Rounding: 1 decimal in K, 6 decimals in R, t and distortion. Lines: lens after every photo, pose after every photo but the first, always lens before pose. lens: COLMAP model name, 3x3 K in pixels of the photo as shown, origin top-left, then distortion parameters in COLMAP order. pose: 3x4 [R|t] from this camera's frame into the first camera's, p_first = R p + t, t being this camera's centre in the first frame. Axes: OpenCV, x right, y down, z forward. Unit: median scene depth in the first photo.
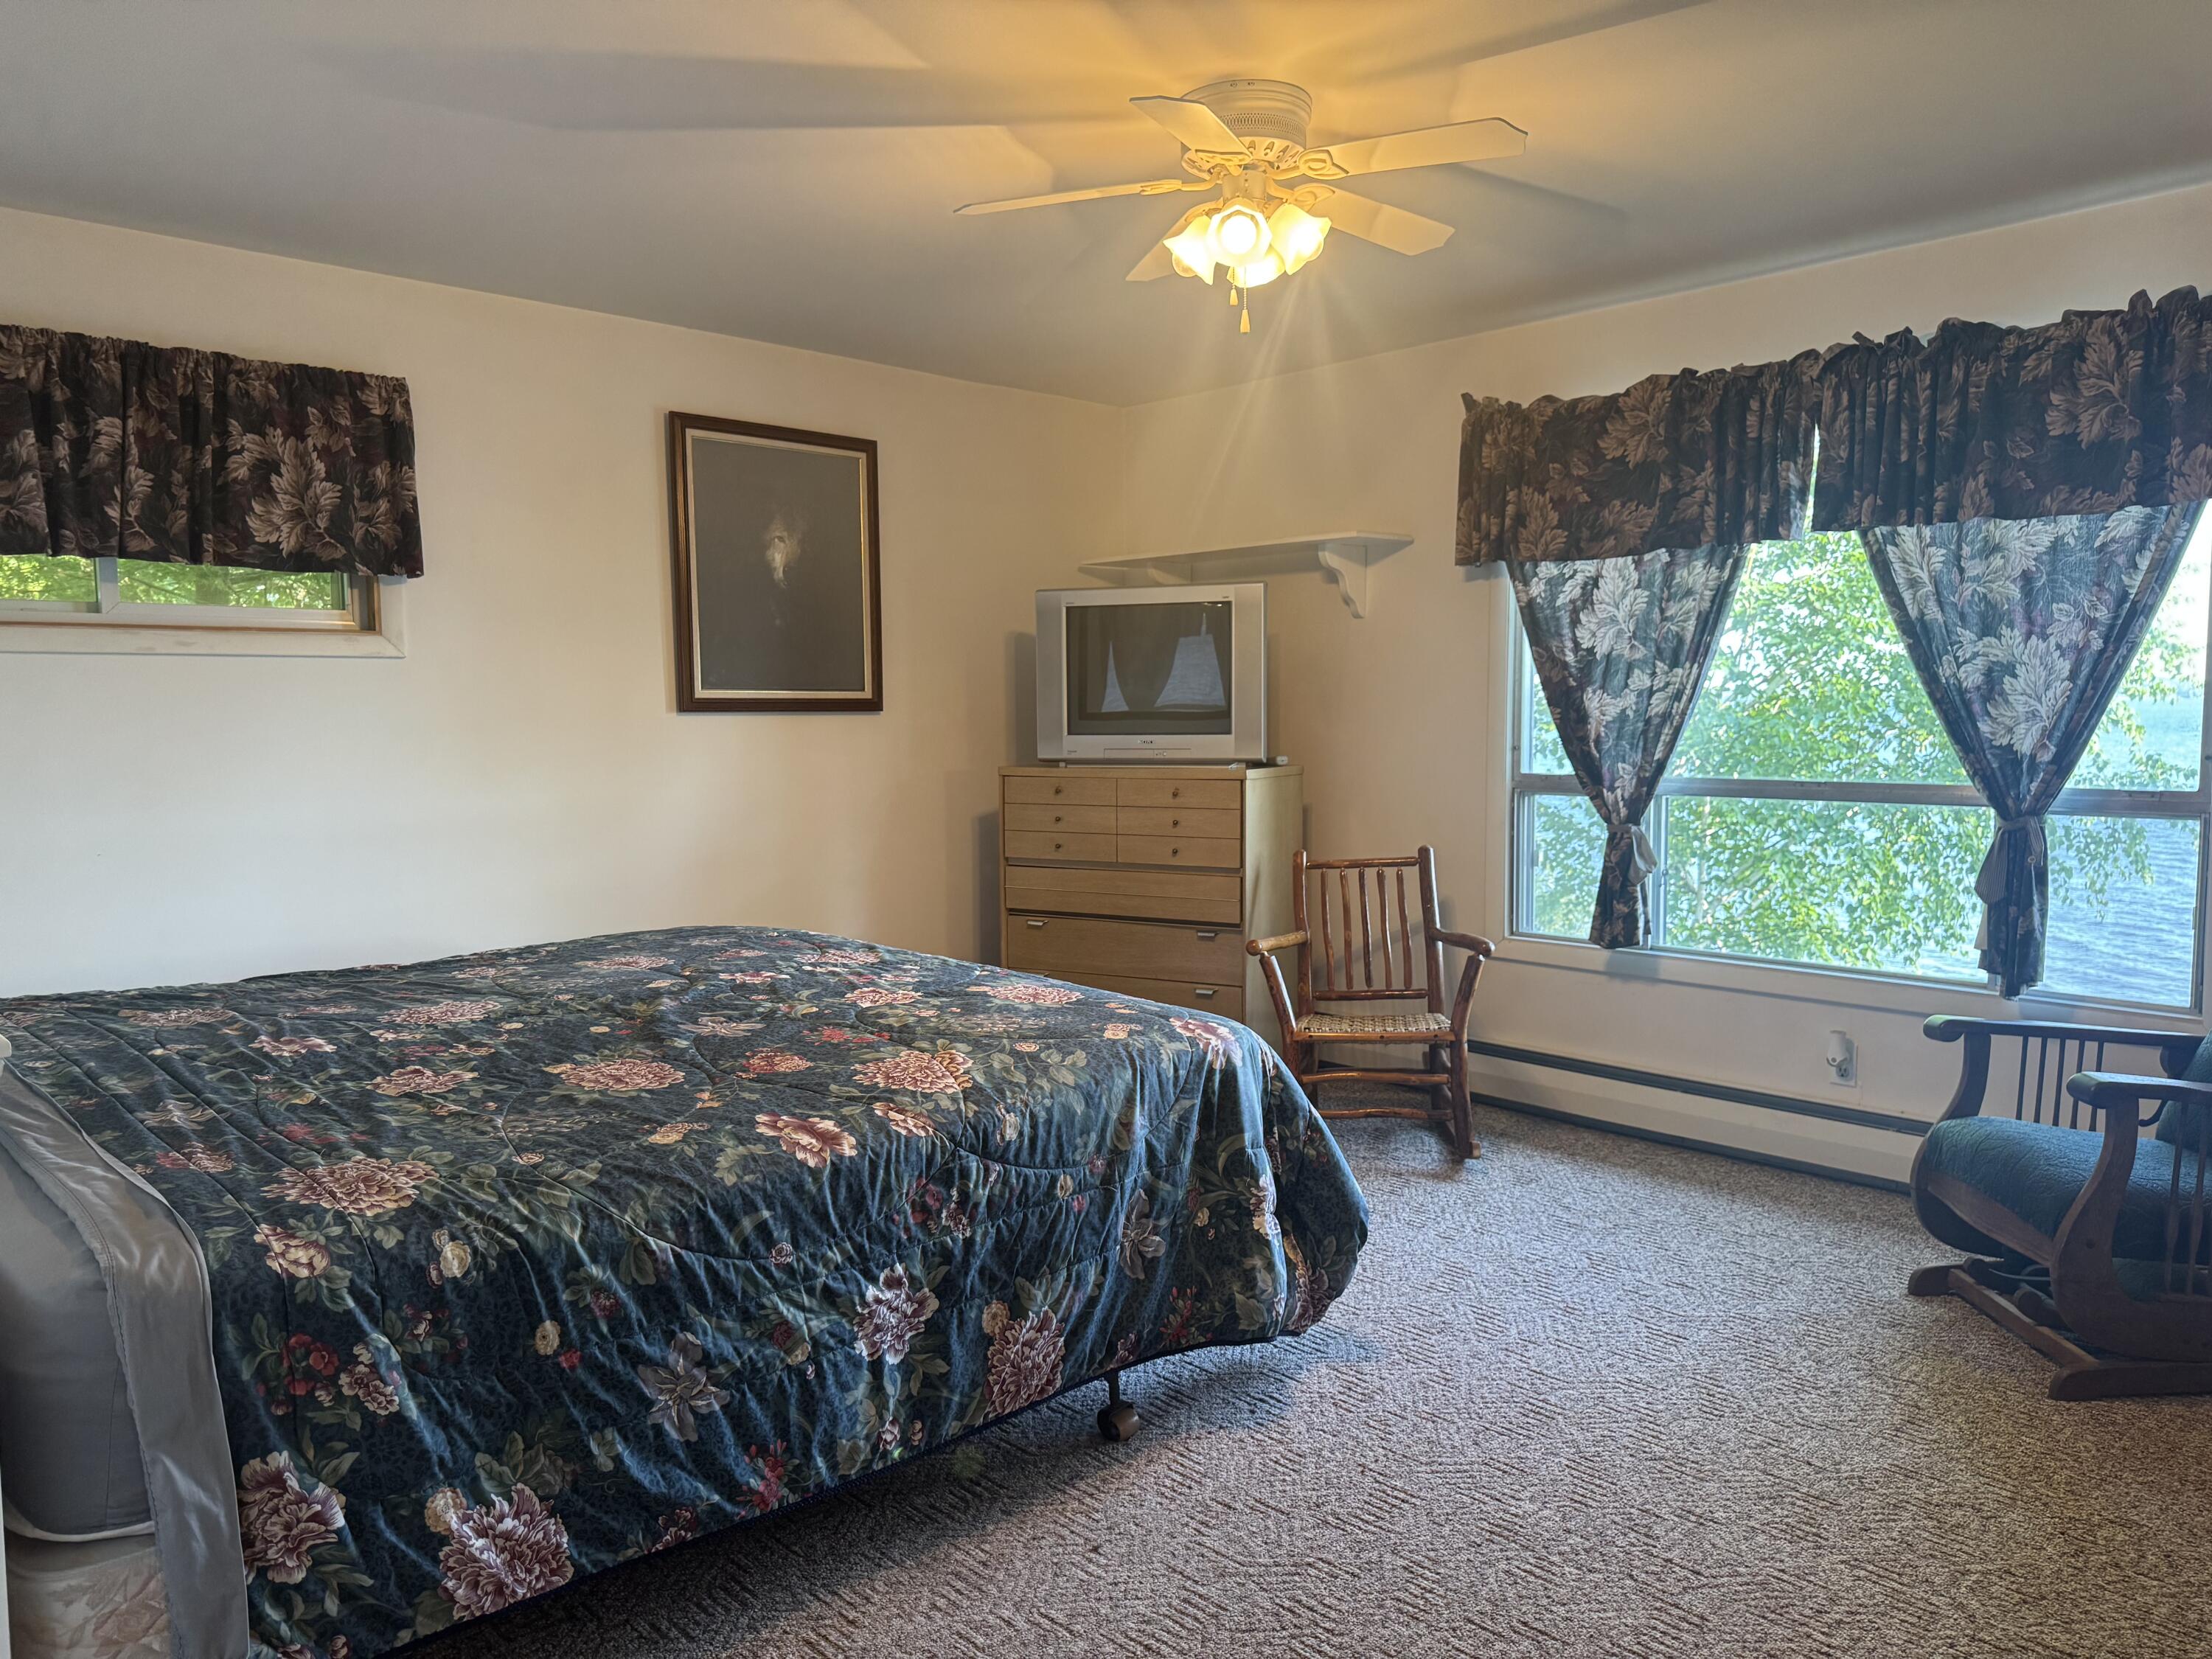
lens RADIAL K [[1554.5, 0, 1067.8], [0, 1554.5, 833.3], [0, 0, 1]] dist [0.033394, -0.001622]
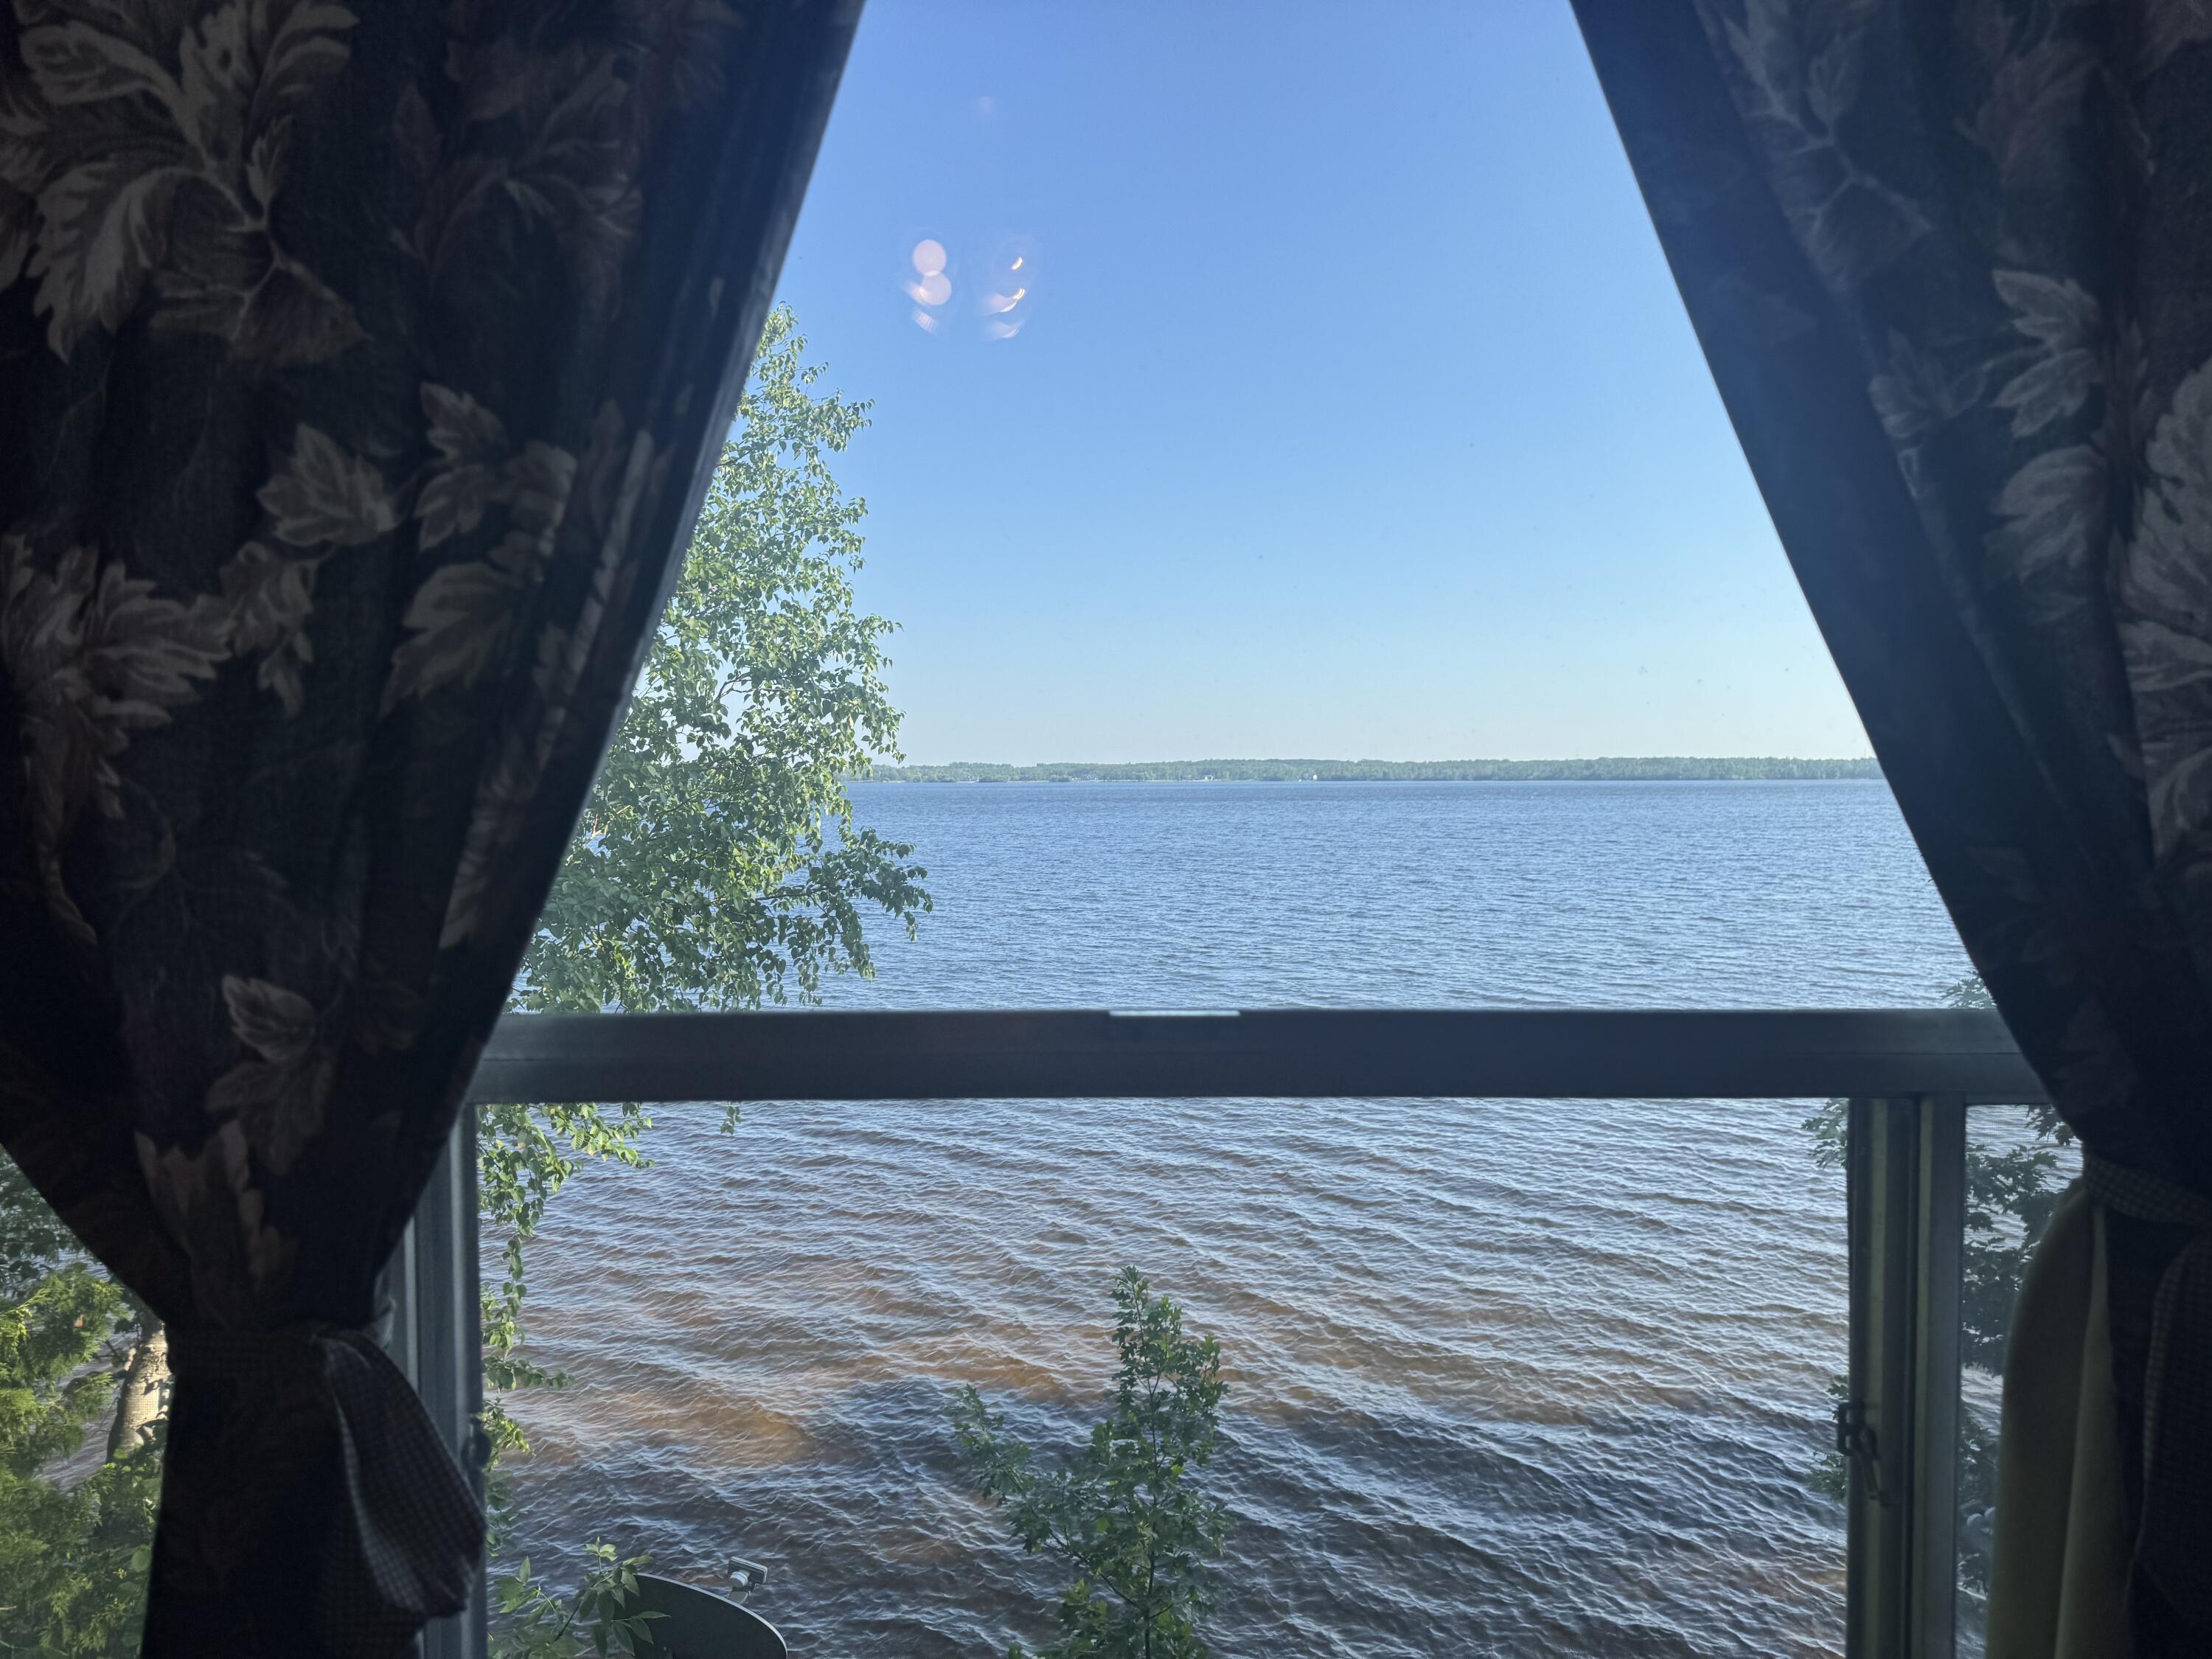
lens RADIAL K [[1554.5, 0, 1067.8], [0, 1554.5, 833.3], [0, 0, 1]] dist [0.033394, -0.001622]
pose [[0.673523, -0.021421, 0.738856, 0.290138], [0.059717, 0.997889, -0.025506, -0.050746], [-0.736750, 0.061301, 0.673381, 0.820218]]
